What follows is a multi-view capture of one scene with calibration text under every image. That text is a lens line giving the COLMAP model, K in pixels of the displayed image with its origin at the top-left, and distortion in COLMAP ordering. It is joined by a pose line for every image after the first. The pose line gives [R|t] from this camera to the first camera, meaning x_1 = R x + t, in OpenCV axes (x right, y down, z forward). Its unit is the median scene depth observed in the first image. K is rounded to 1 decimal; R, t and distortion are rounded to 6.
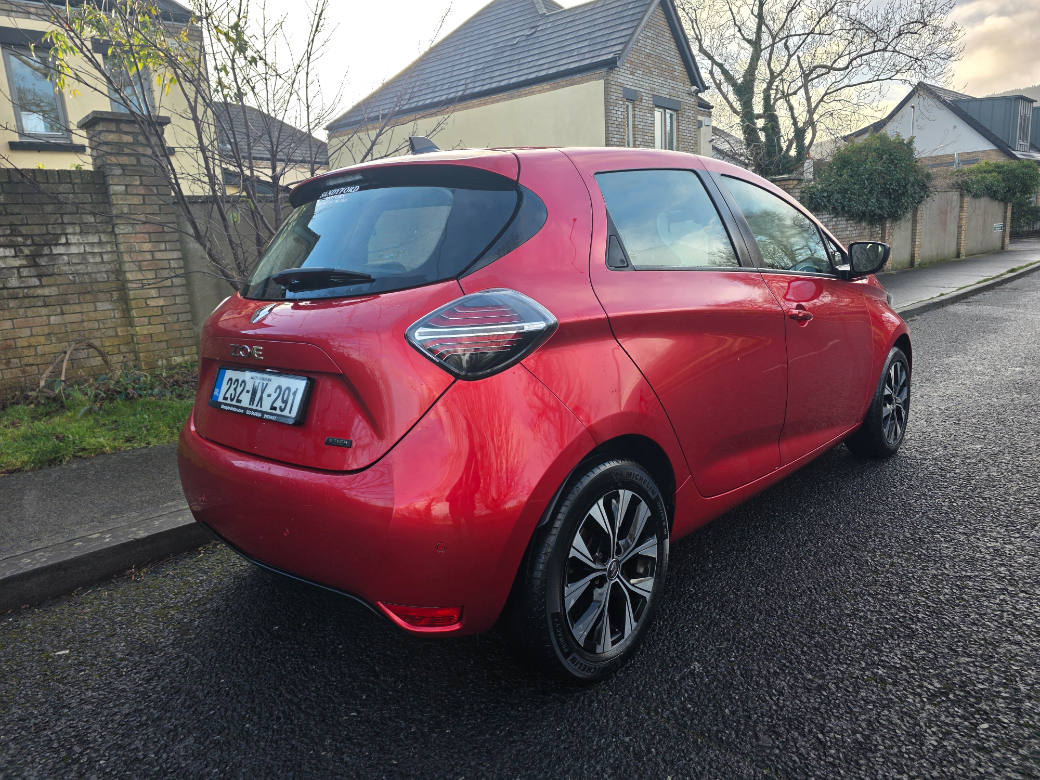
lens RADIAL K [[730.8, 0, 519.2], [0, 730.8, 366.5], [0, 0, 1]] dist [0.043467, -0.001609]
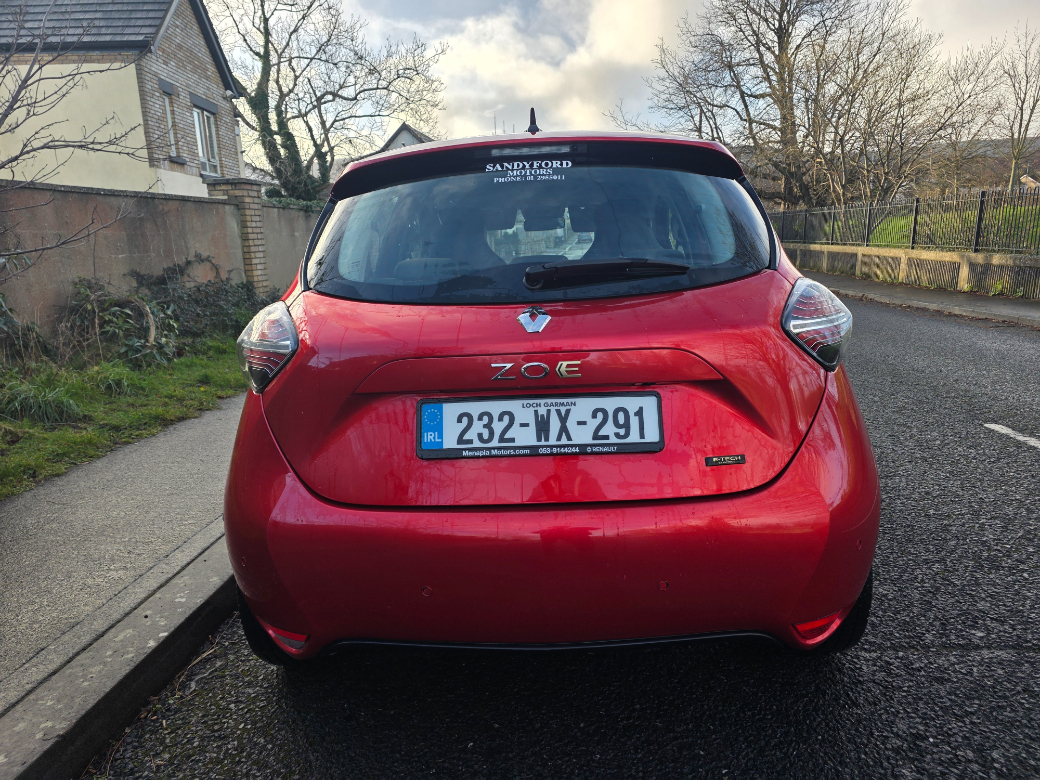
lens RADIAL K [[709.6, 0, 520.0], [0, 709.6, 390.0], [0, 0, 1]] dist [0.038760, 0.001325]
pose [[0.757894, -0.106623, 0.643605, -0.374856], [0.098941, 0.993928, 0.048148, -0.016256], [-0.644831, 0.027188, 0.763842, 0.204263]]
